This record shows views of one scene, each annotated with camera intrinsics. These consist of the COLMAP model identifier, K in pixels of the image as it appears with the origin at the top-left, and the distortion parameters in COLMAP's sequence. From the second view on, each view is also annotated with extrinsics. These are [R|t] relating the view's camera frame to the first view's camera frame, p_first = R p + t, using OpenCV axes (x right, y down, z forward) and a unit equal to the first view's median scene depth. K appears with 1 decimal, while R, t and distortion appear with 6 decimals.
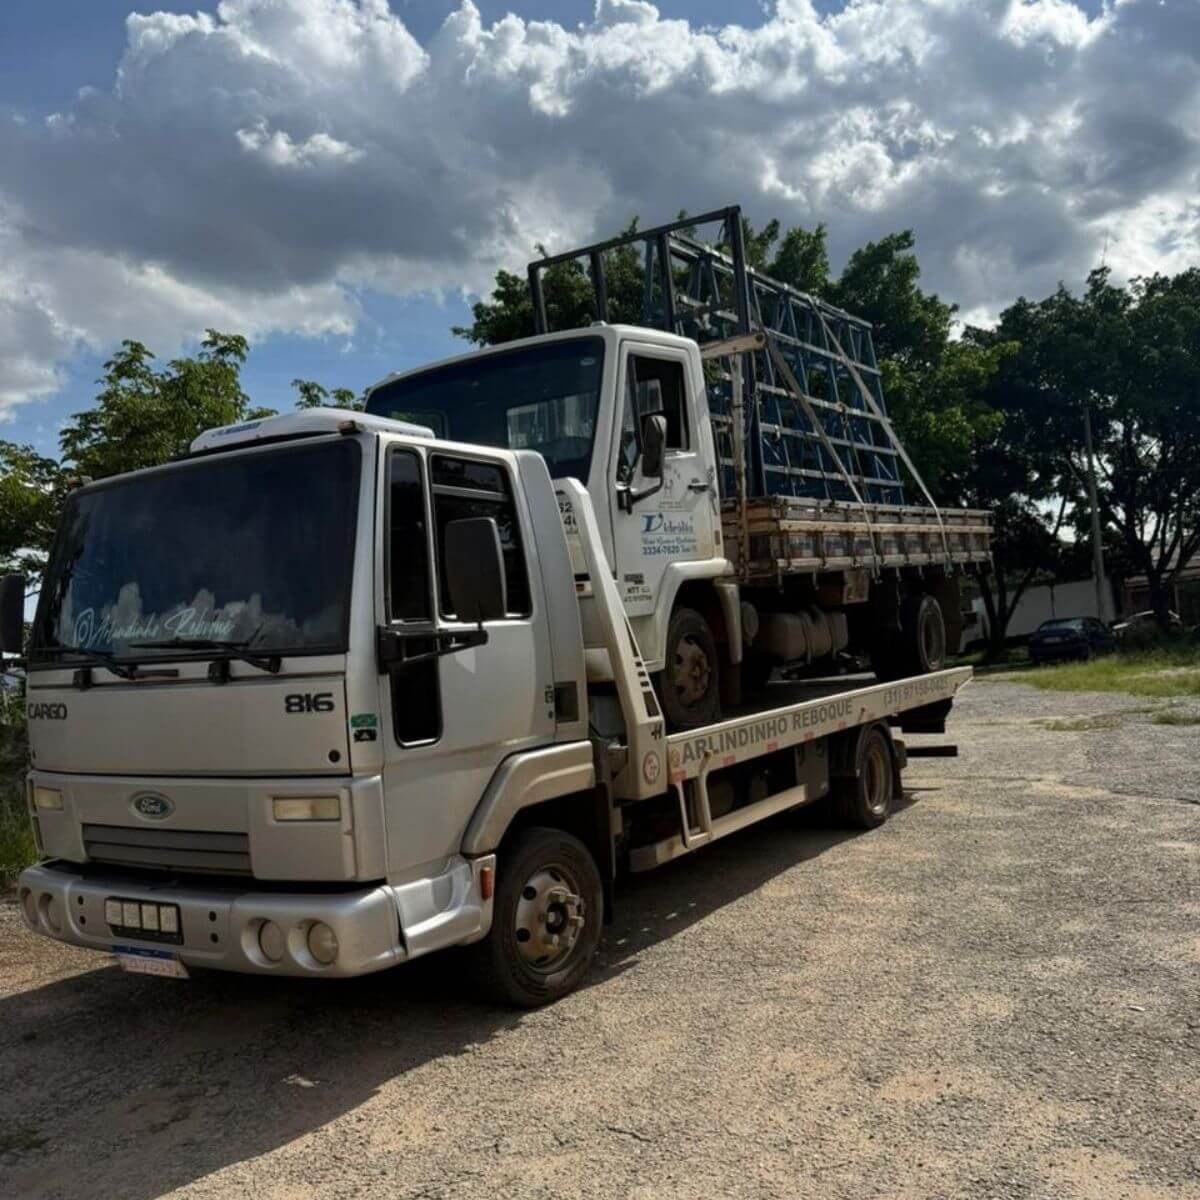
lens RADIAL K [[1179.5, 0, 599.1], [0, 1179.5, 622.4], [0, 0, 1]] dist [-0.012373, -0.007686]
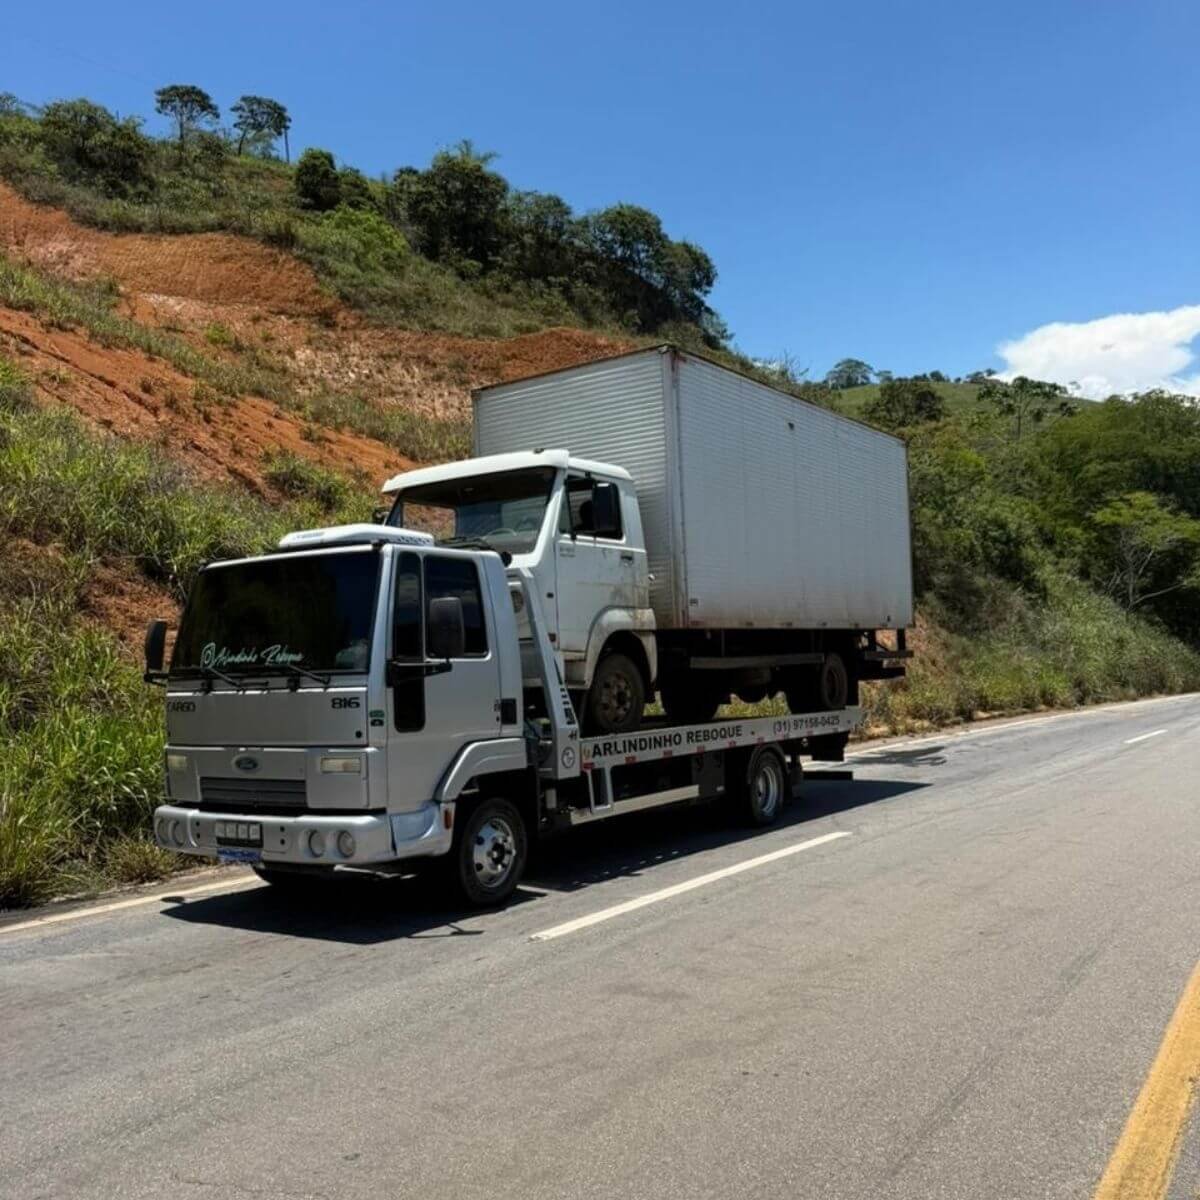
lens RADIAL K [[1179.5, 0, 600.0], [0, 1179.5, 600.0], [0, 0, 1]] dist [0.064859, 0.002349]
pose [[0.999004, 0.028653, -0.034198, 0.153353], [-0.030497, 0.998037, -0.054696, 0.001811], [0.032564, 0.055684, 0.997917, -0.613791]]
